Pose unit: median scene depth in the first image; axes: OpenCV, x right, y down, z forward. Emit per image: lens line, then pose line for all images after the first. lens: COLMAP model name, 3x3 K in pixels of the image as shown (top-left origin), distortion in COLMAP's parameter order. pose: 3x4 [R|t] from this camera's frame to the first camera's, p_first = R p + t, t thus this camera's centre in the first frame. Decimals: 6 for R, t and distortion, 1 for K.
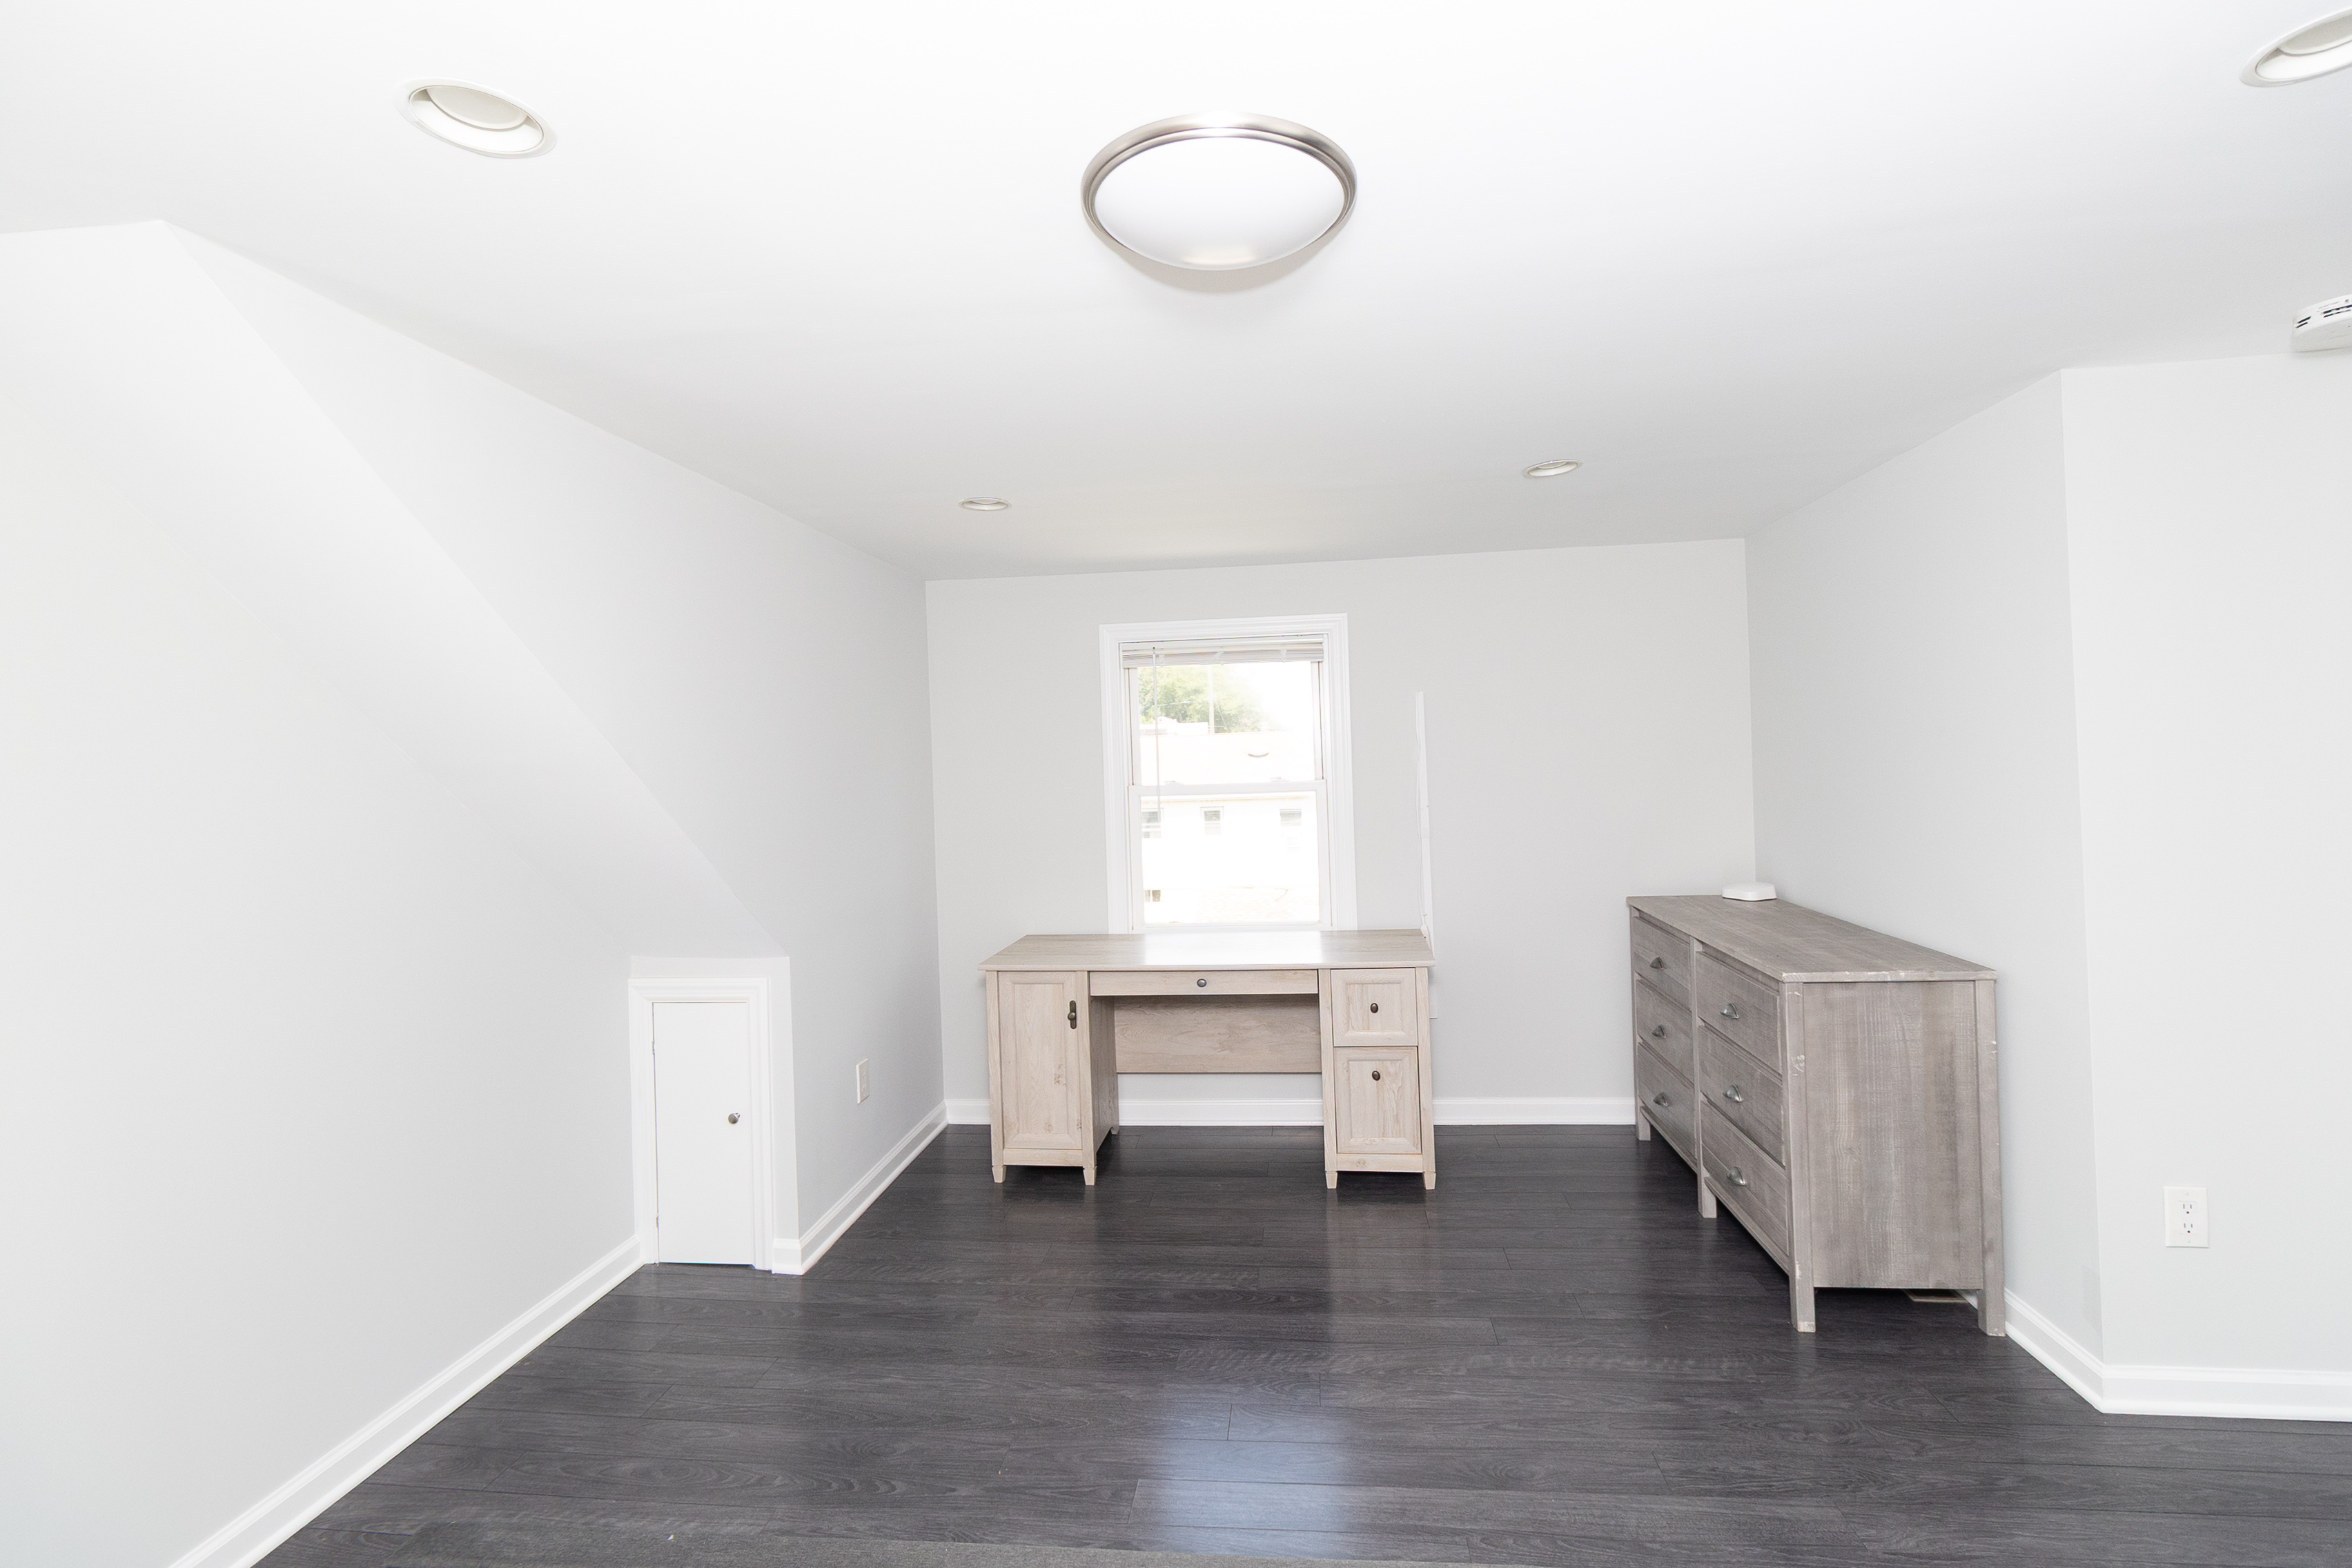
lens RADIAL K [[1097.4, 0, 1184.0], [0, 1097.4, 747.8], [0, 0, 1]] dist [-0.001015, -0.000045]
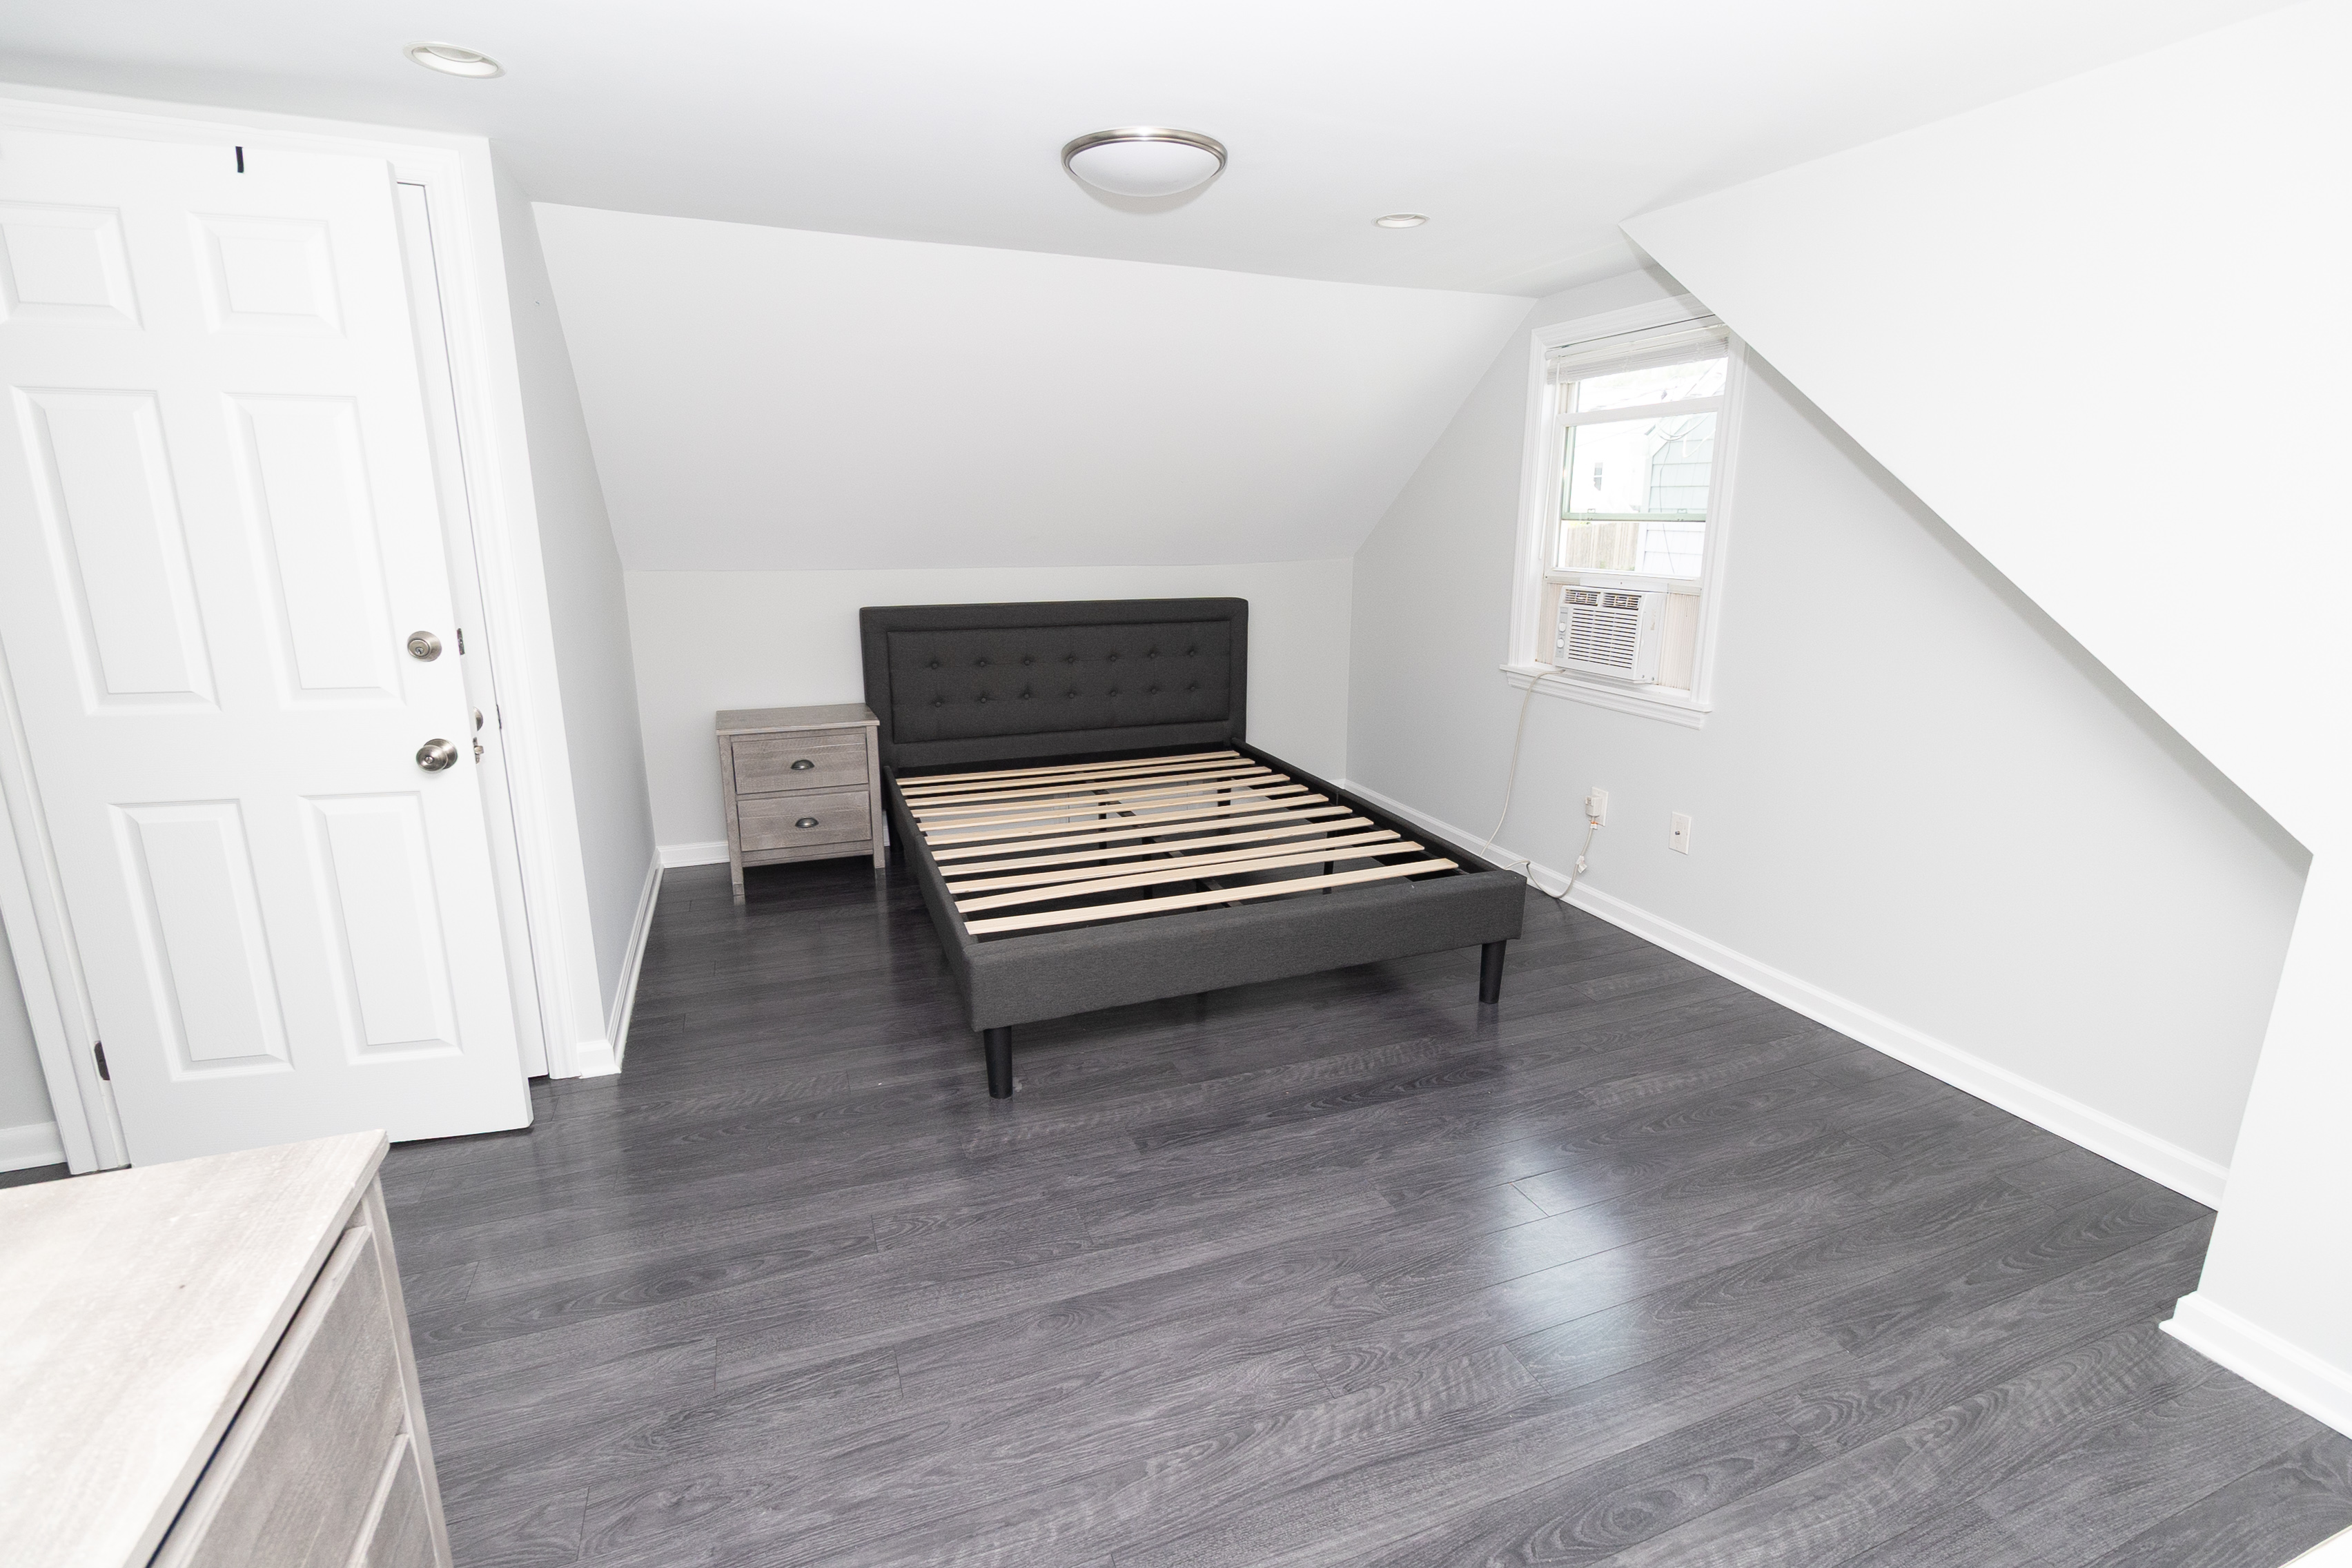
lens RADIAL K [[1097.4, 0, 1184.0], [0, 1097.4, 747.8], [0, 0, 1]] dist [-0.001015, -0.000045]
pose [[-0.886388, 0.122843, -0.446348, 0.528232], [0.029051, 0.977011, 0.211200, 0.005713], [0.462031, 0.174238, -0.869579, 1.663535]]
